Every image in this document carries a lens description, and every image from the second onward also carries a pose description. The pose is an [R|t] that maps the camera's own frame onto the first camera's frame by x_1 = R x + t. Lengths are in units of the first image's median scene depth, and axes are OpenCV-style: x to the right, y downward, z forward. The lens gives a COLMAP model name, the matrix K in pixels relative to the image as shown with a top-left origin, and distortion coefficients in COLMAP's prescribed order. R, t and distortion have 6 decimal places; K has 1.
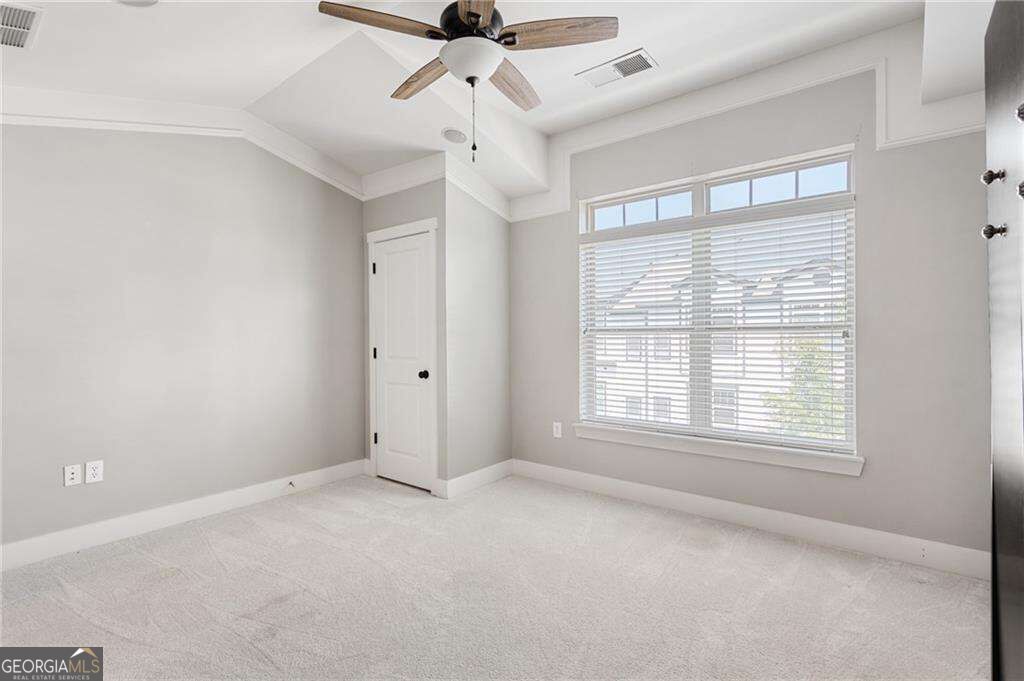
lens RADIAL K [[489.5, 0, 506.7], [0, 489.5, 334.6], [0, 0, 1]] dist [0.003464, -0.000109]
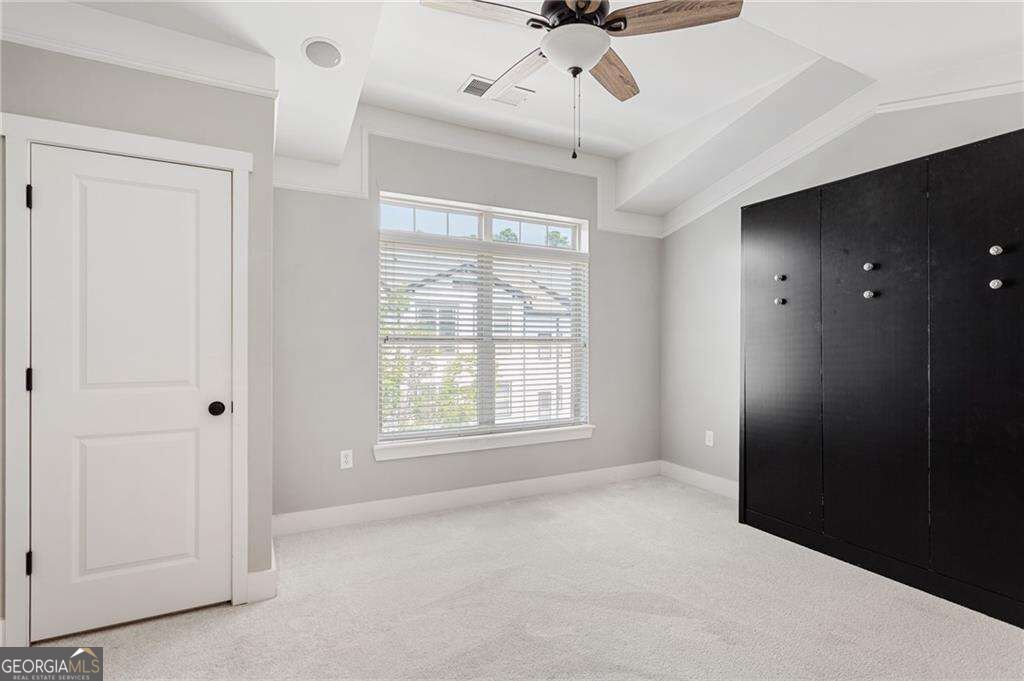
lens RADIAL K [[489.5, 0, 508.4], [0, 489.5, 340.9], [0, 0, 1]] dist [0.003464, -0.000109]
pose [[0.401505, 0.012914, 0.915766, -0.599795], [-0.007834, 0.999912, -0.010666, 0.003325], [-0.915824, -0.002892, 0.401571, 0.464790]]
